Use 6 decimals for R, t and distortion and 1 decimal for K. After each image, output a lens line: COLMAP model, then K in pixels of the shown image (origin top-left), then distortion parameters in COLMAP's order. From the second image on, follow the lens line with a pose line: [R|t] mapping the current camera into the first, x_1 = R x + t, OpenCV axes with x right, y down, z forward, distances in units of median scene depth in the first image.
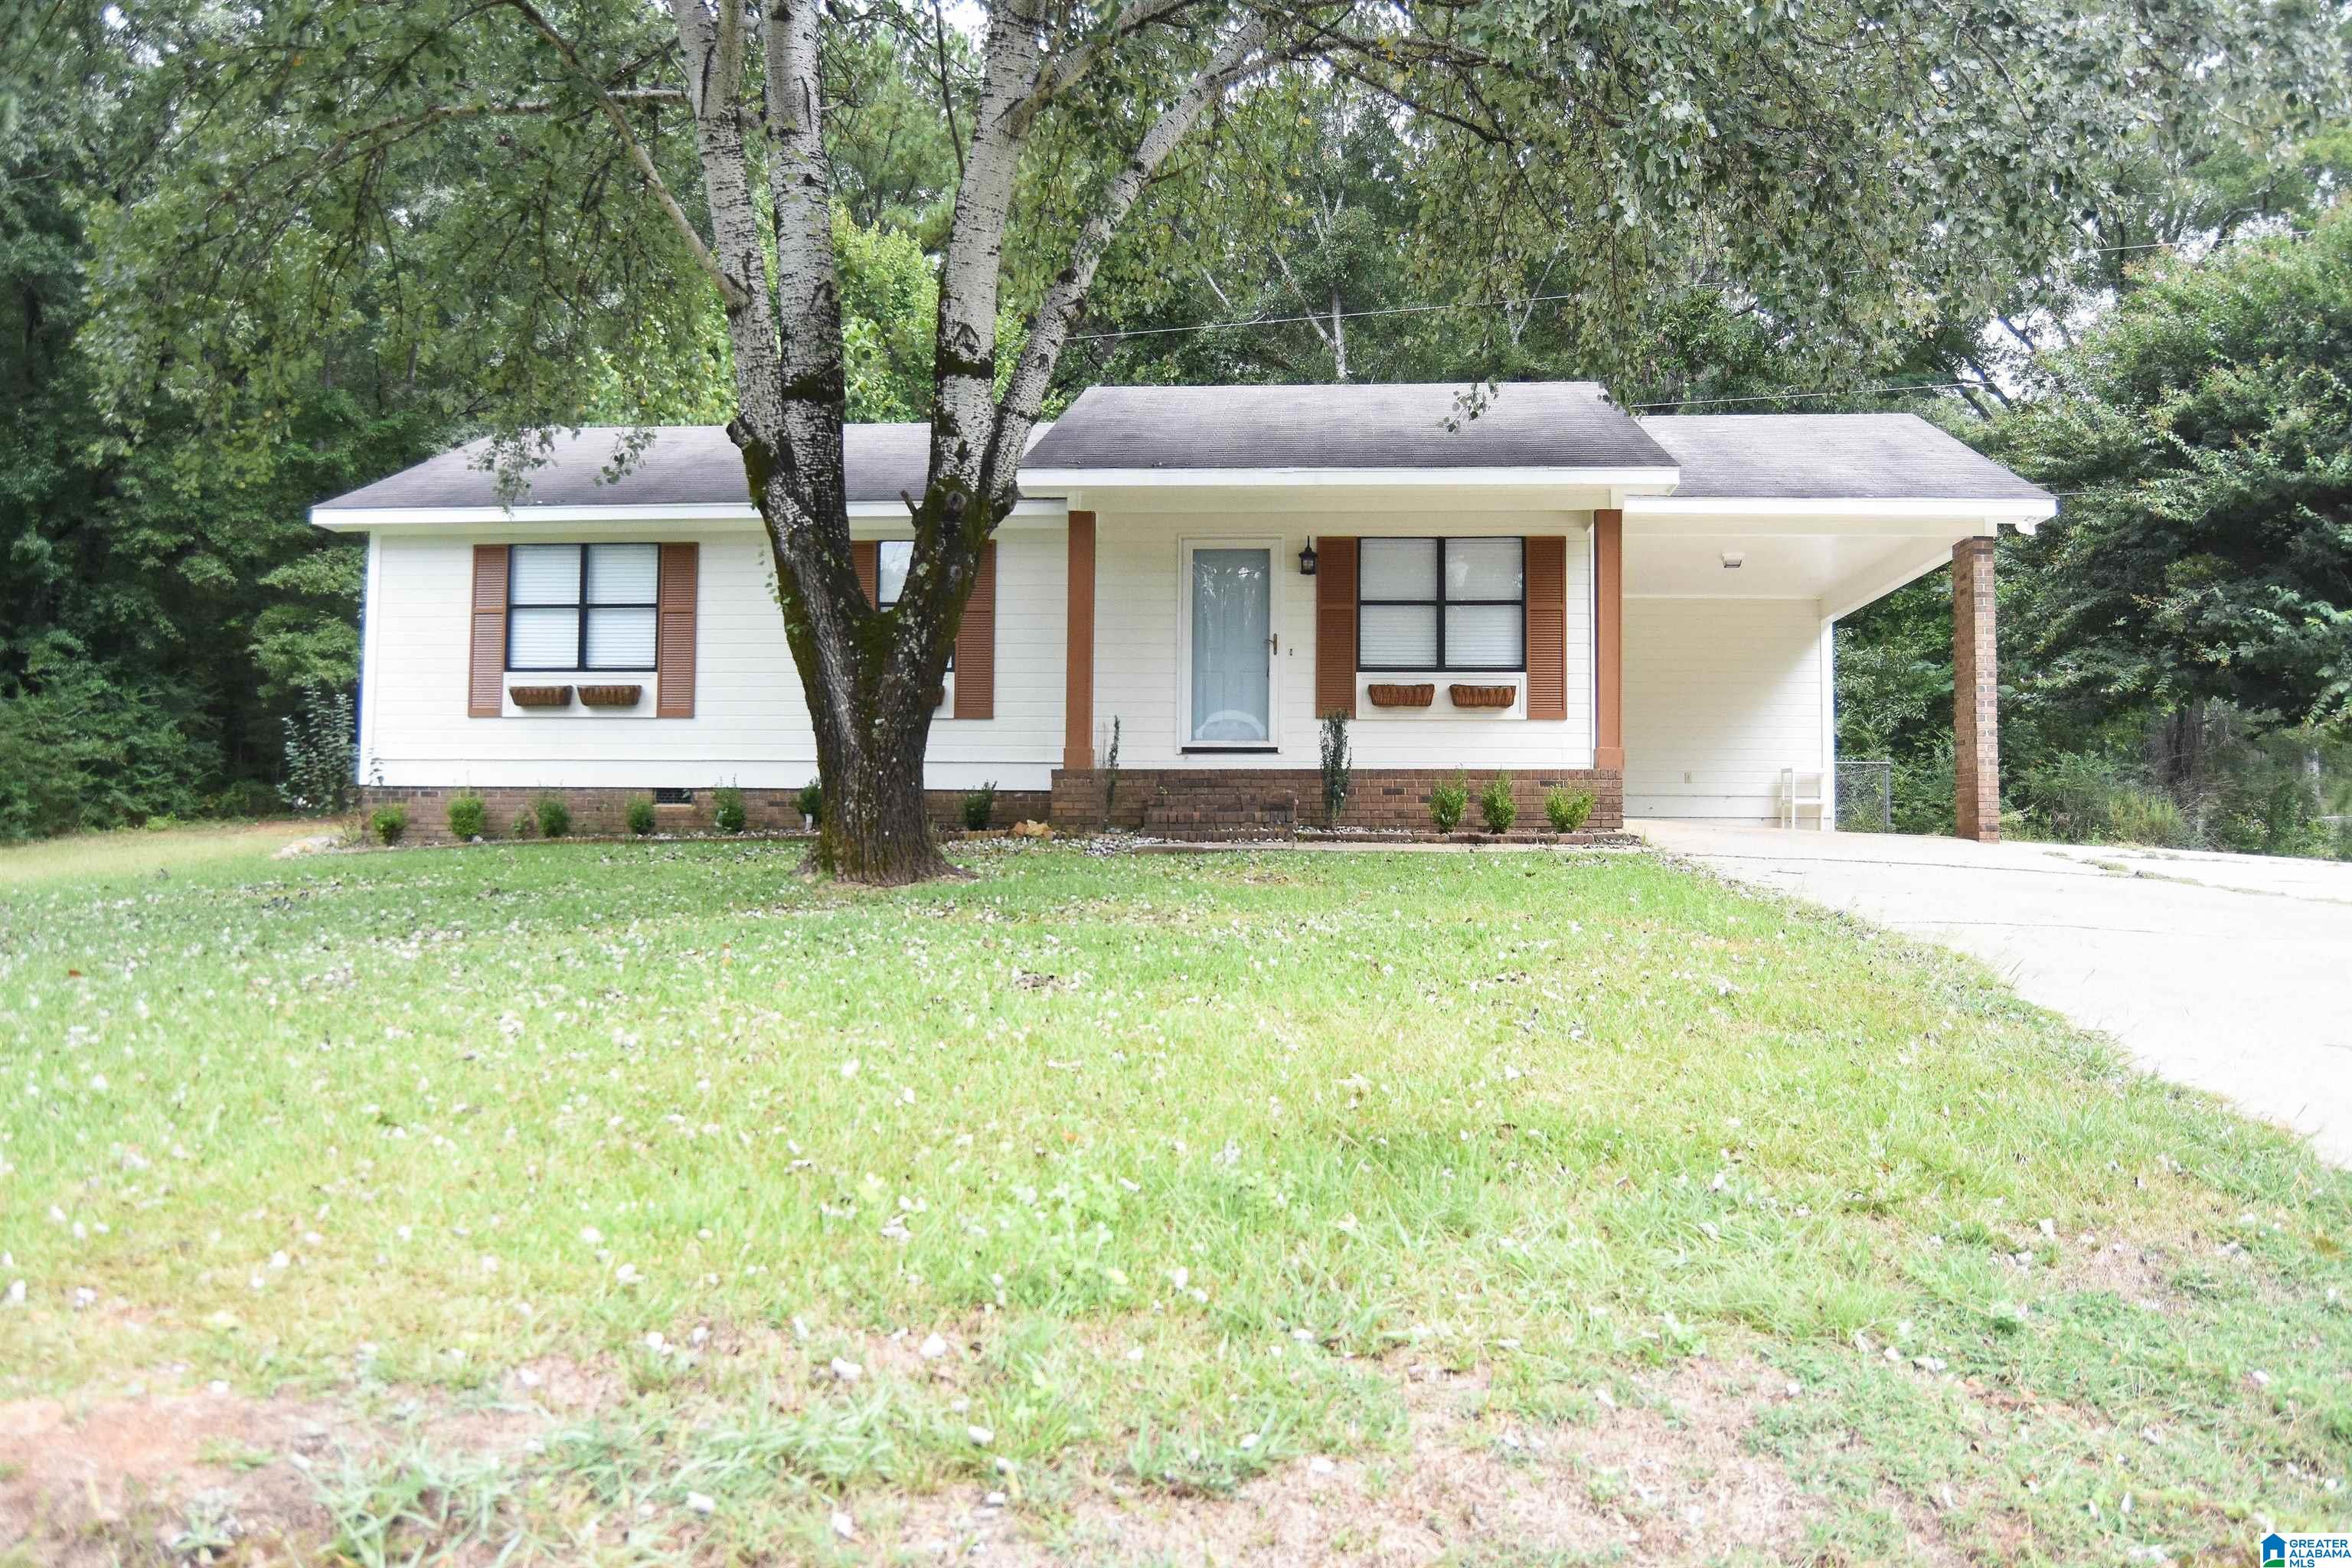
lens RADIAL K [[1853.7, 0, 1179.2], [0, 1853.7, 777.3], [0, 0, 1]] dist [-0.102315, 0.039023]
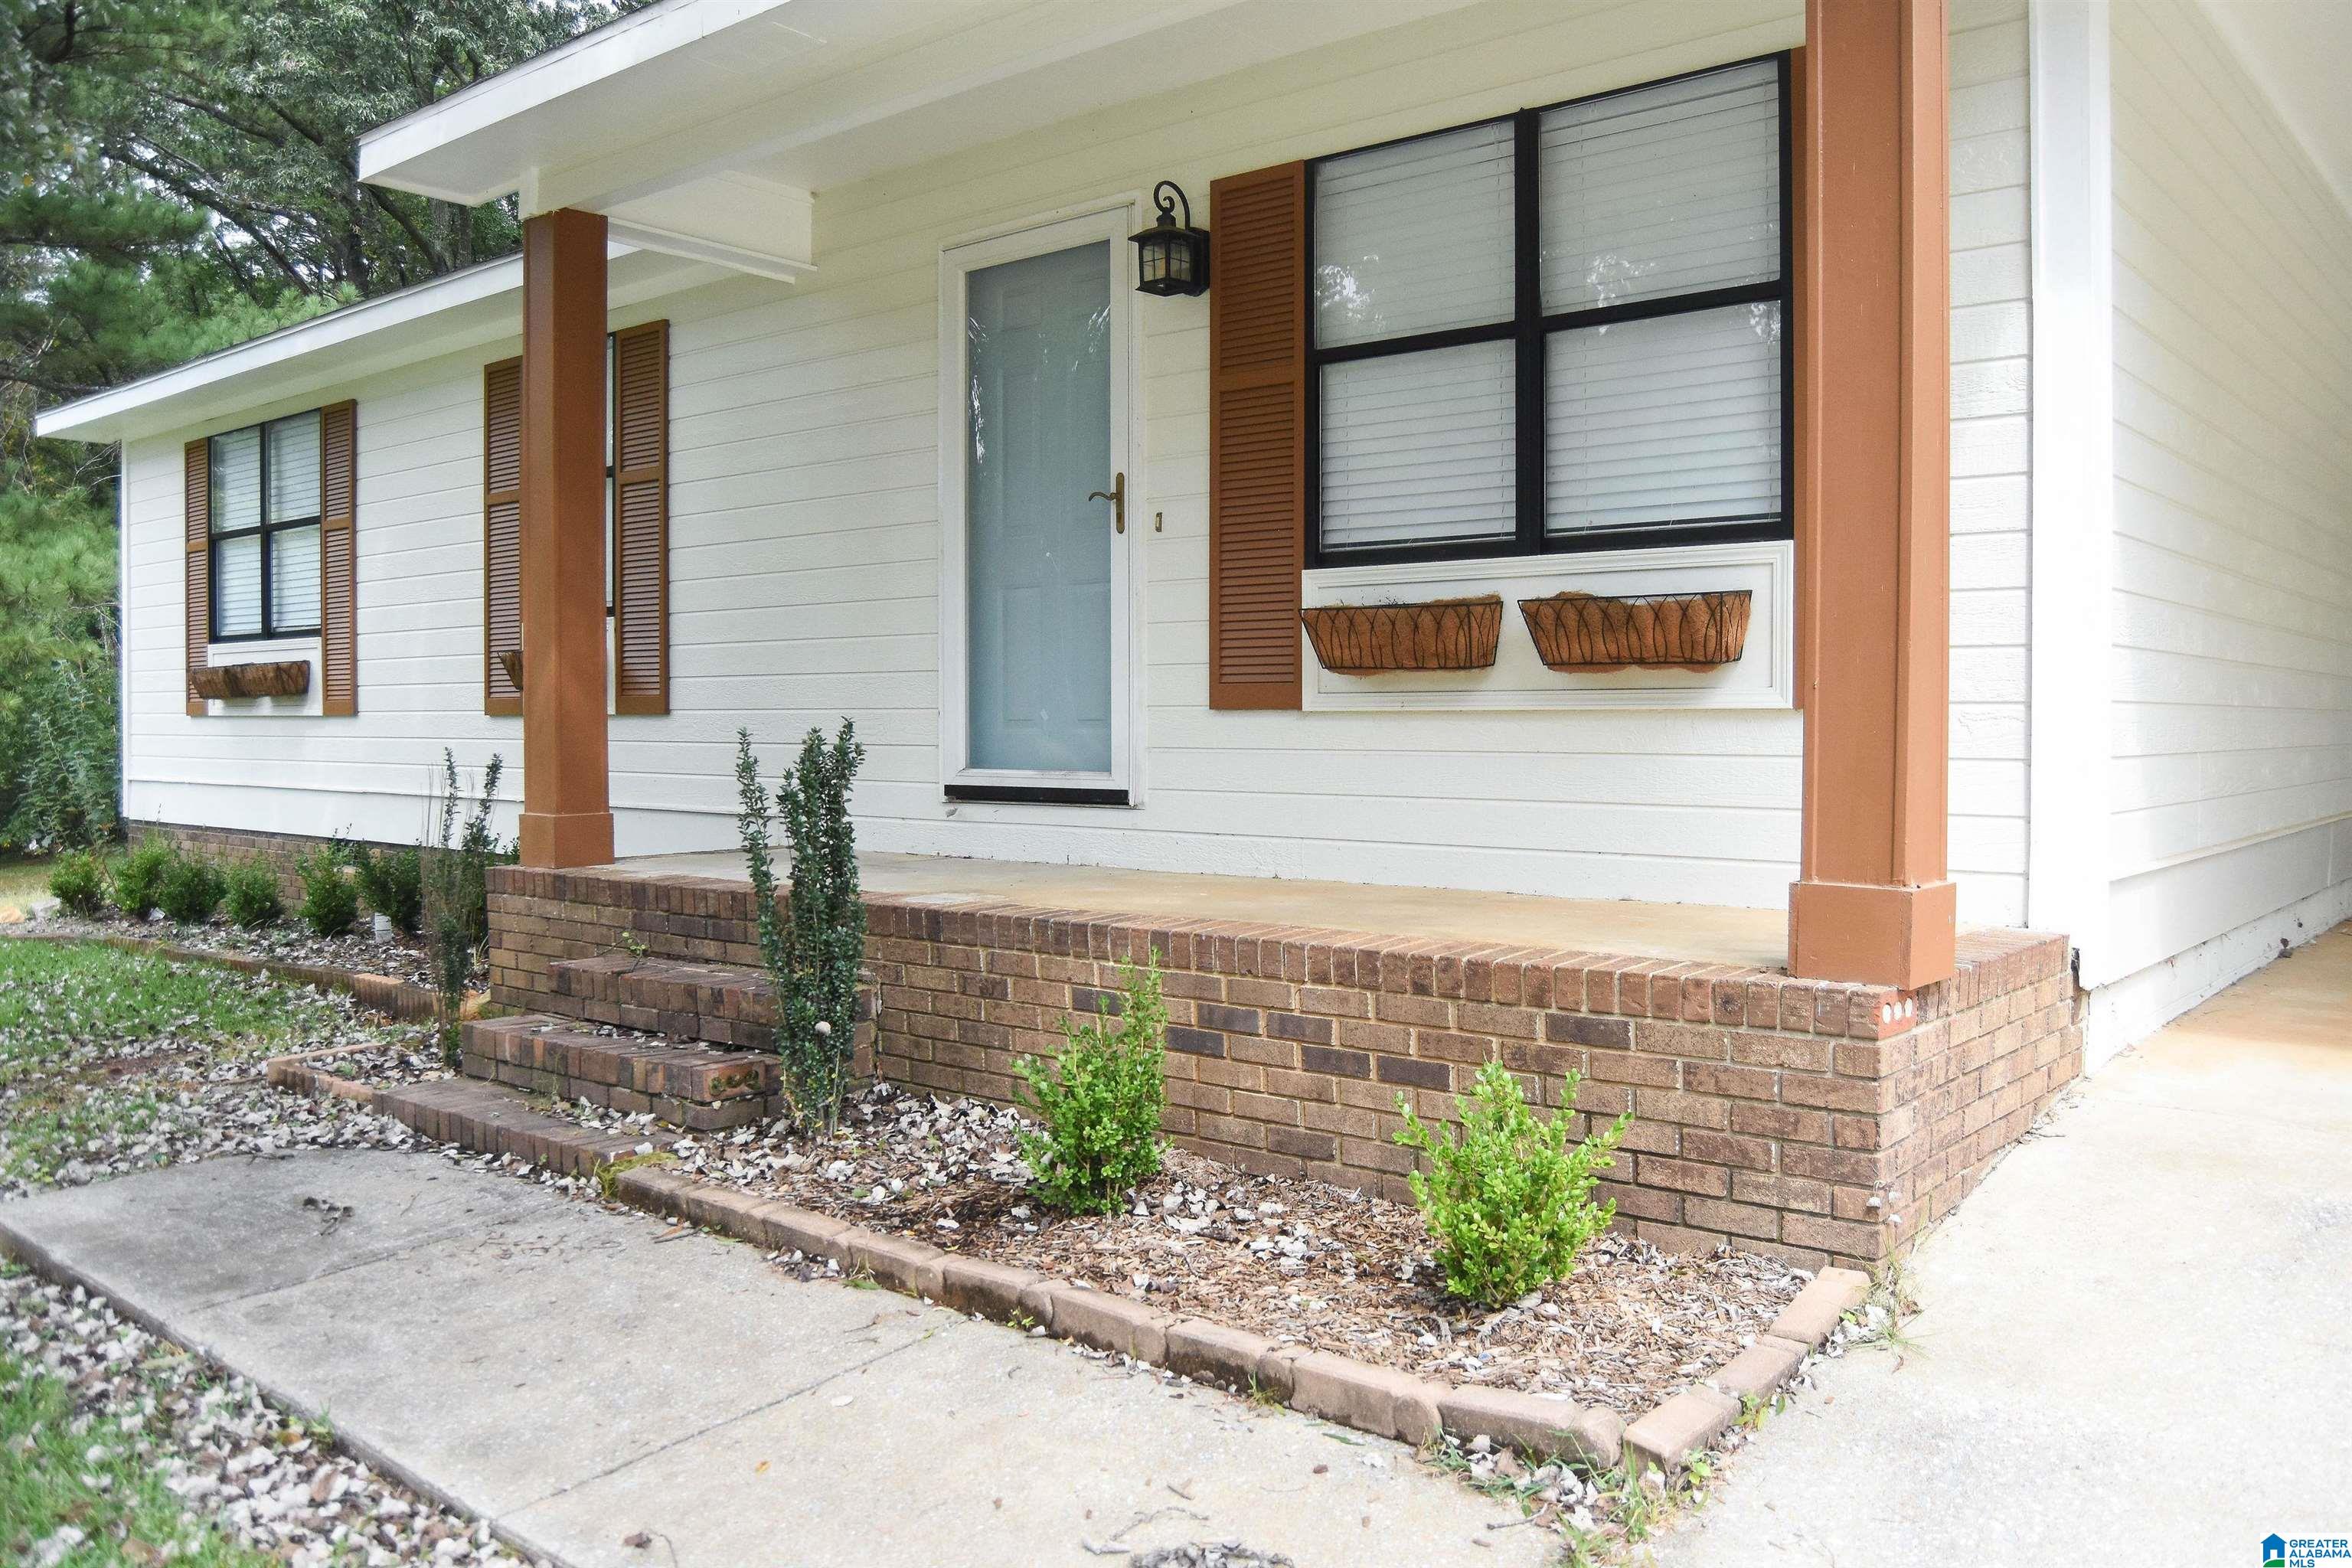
lens RADIAL K [[1853.7, 0, 1177.6], [0, 1853.7, 779.5], [0, 0, 1]] dist [-0.102315, 0.039023]
pose [[0.816467, 0.008639, -0.577328, 0.259929], [0.036844, 0.997071, 0.067026, -0.040677], [0.576216, -0.075995, 0.813757, 0.688100]]
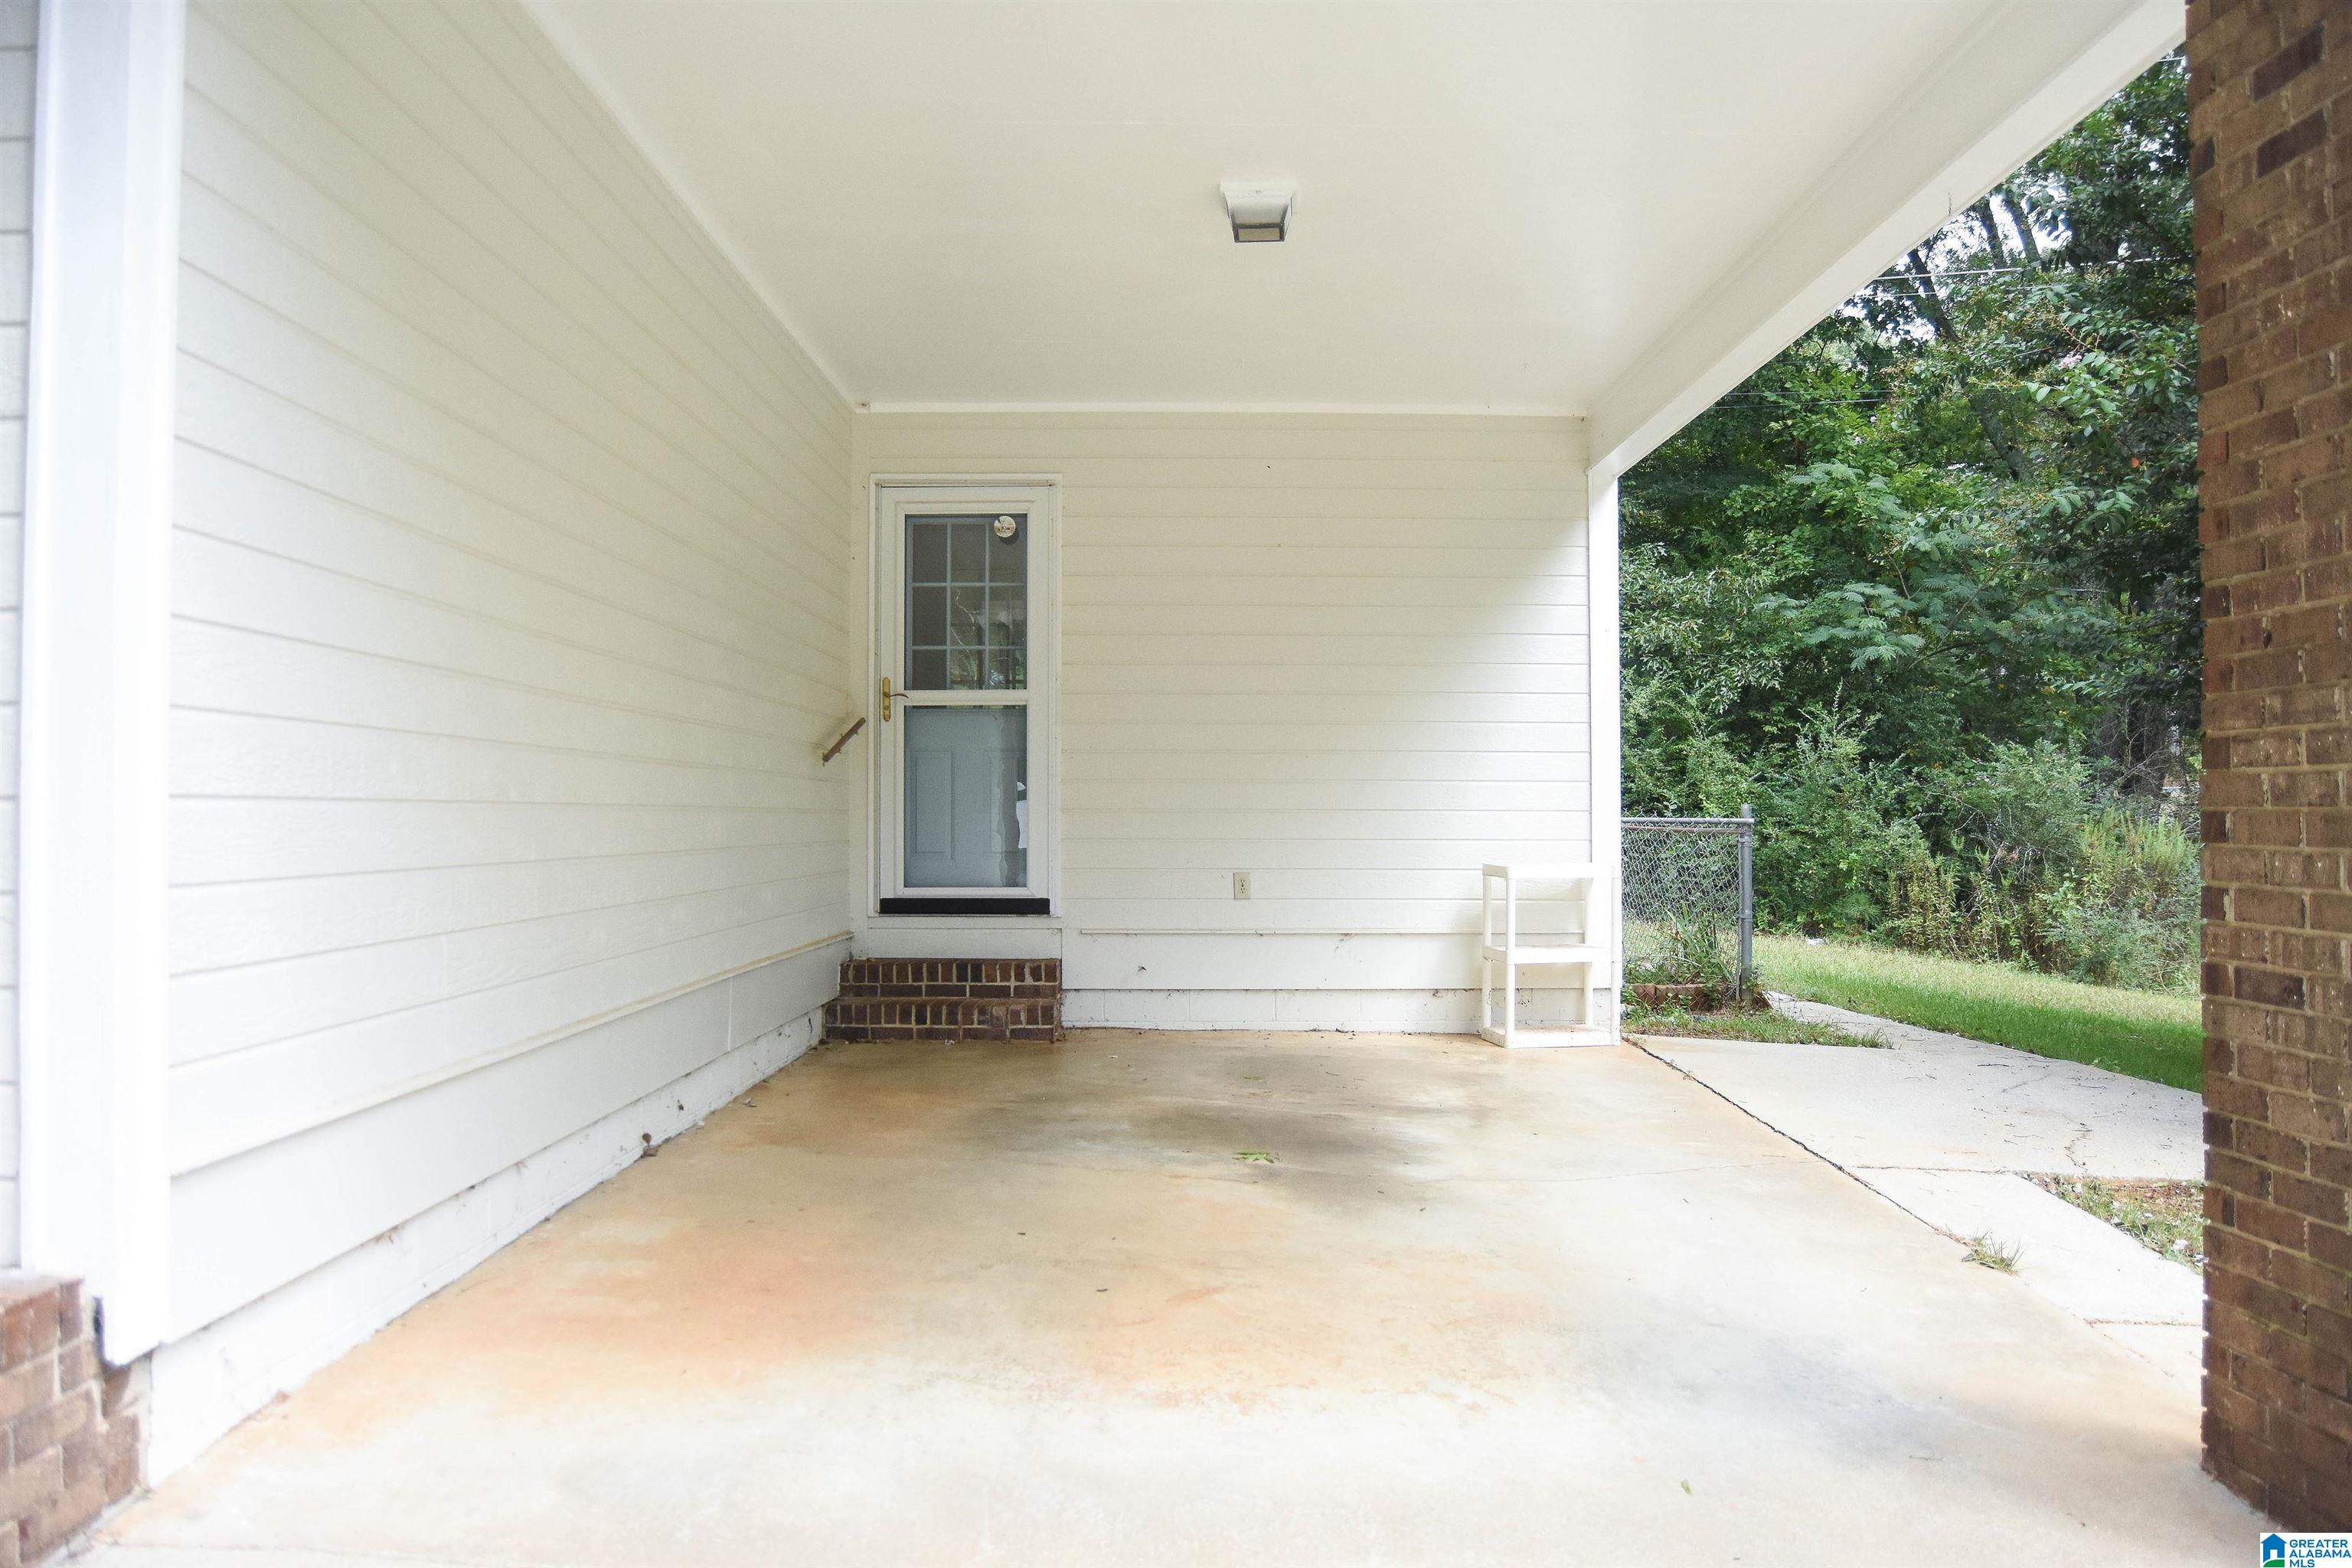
lens RADIAL K [[1853.7, 0, 1166.7], [0, 1853.7, 786.2], [0, 0, 1]] dist [-0.102315, 0.039023]
pose [[0.996008, -0.009467, 0.088766, 0.293071], [0.006388, 0.999370, 0.034902, -0.043783], [-0.089040, -0.034196, 0.995441, 0.799476]]
